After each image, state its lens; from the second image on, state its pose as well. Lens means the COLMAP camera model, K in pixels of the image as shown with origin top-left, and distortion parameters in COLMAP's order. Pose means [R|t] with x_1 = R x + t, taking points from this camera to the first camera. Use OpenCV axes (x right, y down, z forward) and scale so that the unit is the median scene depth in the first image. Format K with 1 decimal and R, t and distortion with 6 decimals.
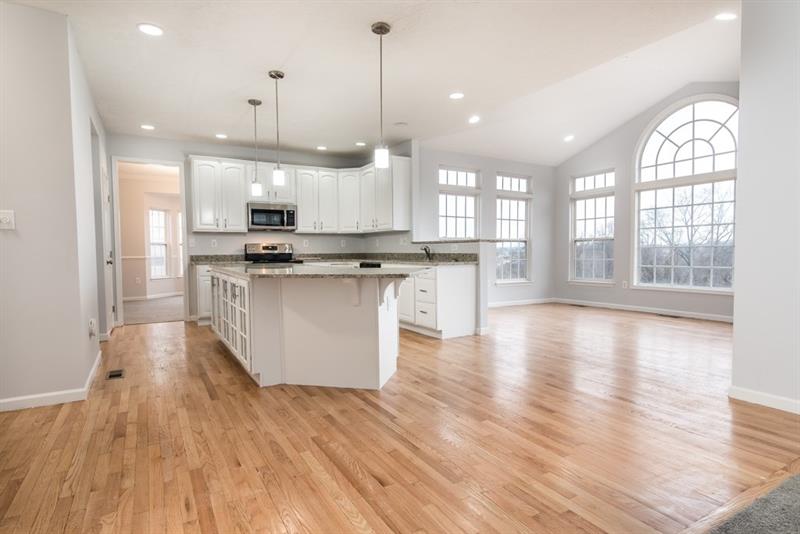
lens RADIAL K [[431.6, 0, 400.0], [0, 431.6, 267.0], [0, 0, 1]] dist [0.002270, 0.000402]
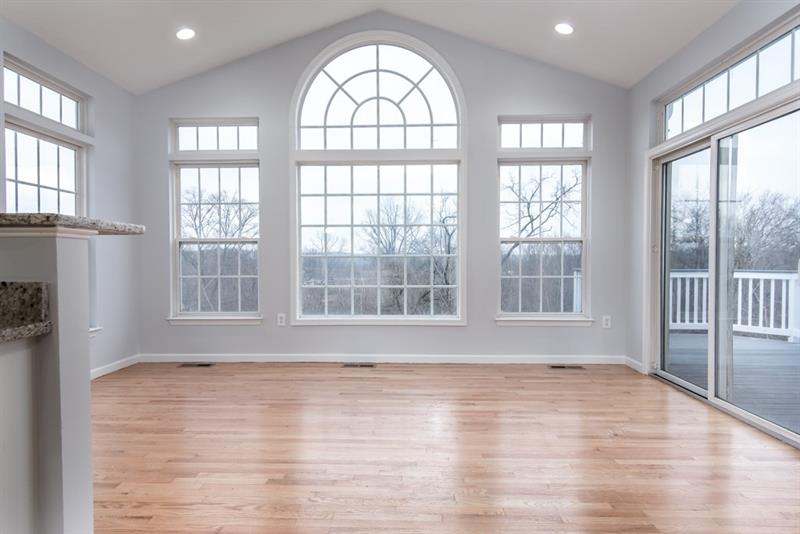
lens RADIAL K [[482.1, 0, 395.1], [0, 482.1, 265.0], [0, 0, 1]] dist [0.003725, 0.001127]
pose [[0.536795, -0.006906, 0.843684, 0.056605], [0.024438, 0.999674, -0.007366, -0.027305], [-0.843358, 0.024572, 0.536789, 0.561732]]
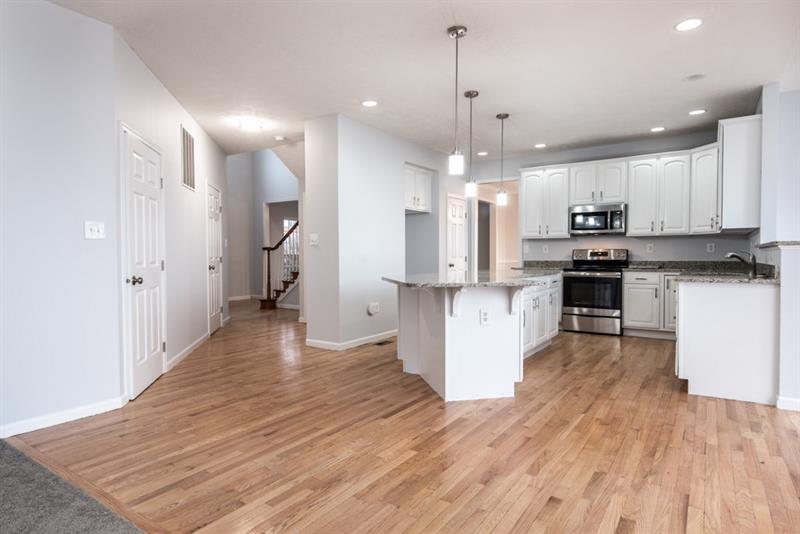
lens RADIAL K [[459.6, 0, 398.8], [0, 459.6, 266.5], [0, 0, 1]] dist [0.005791, 0.000570]
pose [[0.420251, 0.026876, -0.907010, 0.407551], [-0.035791, 0.999274, 0.013027, -0.015663], [0.906702, 0.026988, 0.420908, 0.217395]]
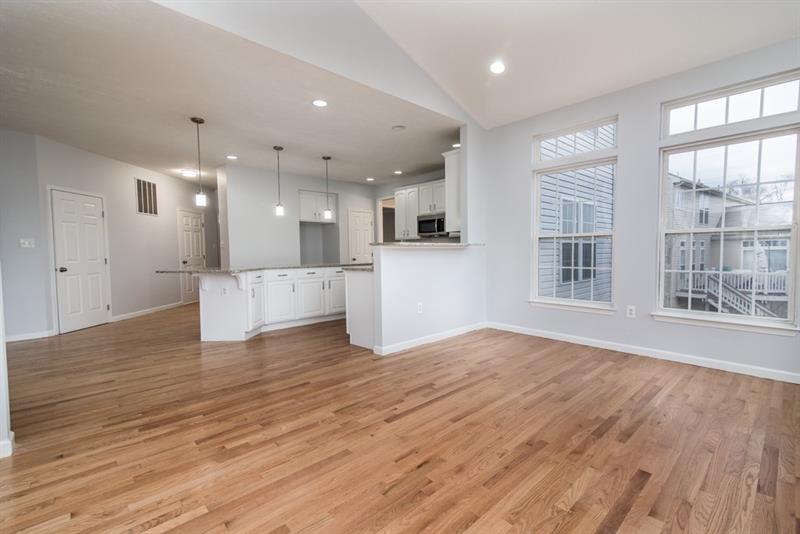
lens RADIAL K [[359.4, 0, 397.4], [0, 359.4, 267.9], [0, 0, 1]] dist [0.017181, -0.000022]
pose [[0.205124, 0.047865, -0.977565, 0.693194], [-0.024470, 0.998742, 0.043767, -0.036286], [0.978430, 0.014943, 0.206038, 0.688205]]
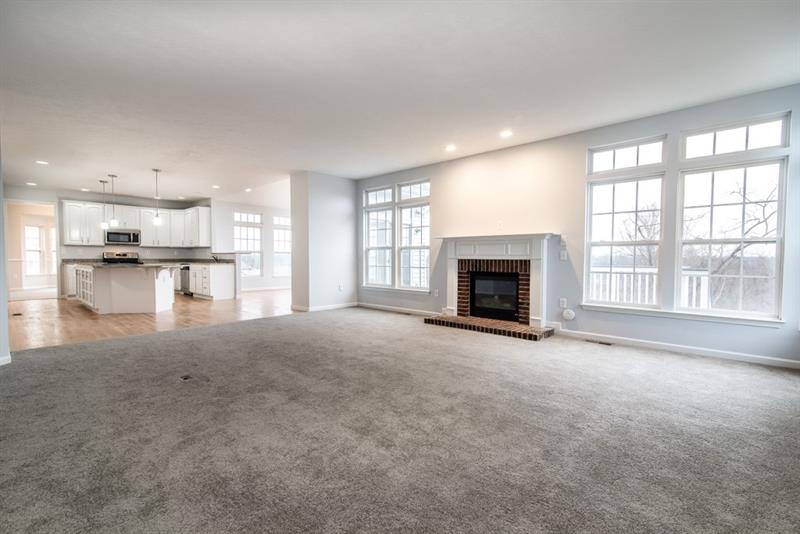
lens RADIAL K [[359.4, 0, 397.4], [0, 359.4, 267.9], [0, 0, 1]] dist [0.017181, -0.000022]
pose [[0.957673, 0.004006, 0.287830, 0.330361], [-0.000268, 0.999915, -0.013026, 0.025068], [-0.287858, 0.012398, 0.957593, -0.681578]]
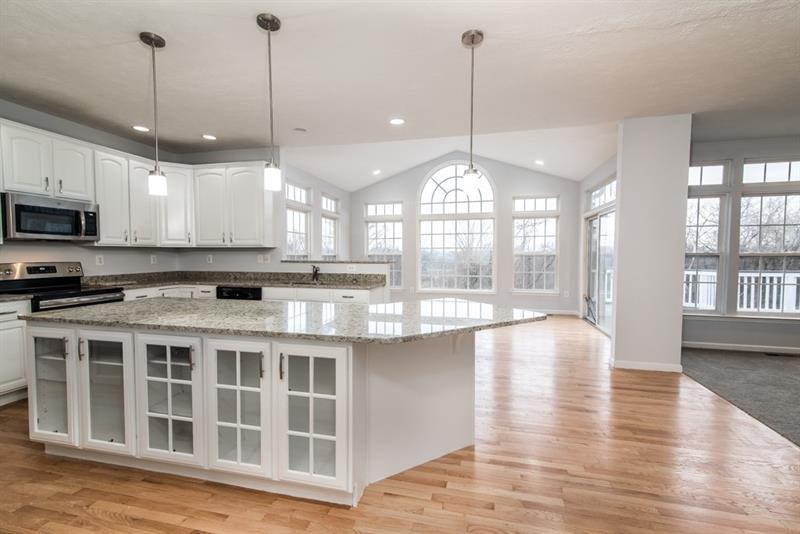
lens RADIAL K [[359.4, 0, 397.4], [0, 359.4, 267.9], [0, 0, 1]] dist [0.017181, -0.000022]
pose [[0.697972, -0.020428, 0.715833, -0.327543], [0.019984, 0.999759, 0.009045, -0.041998], [-0.715846, 0.007992, 0.698212, 0.282707]]
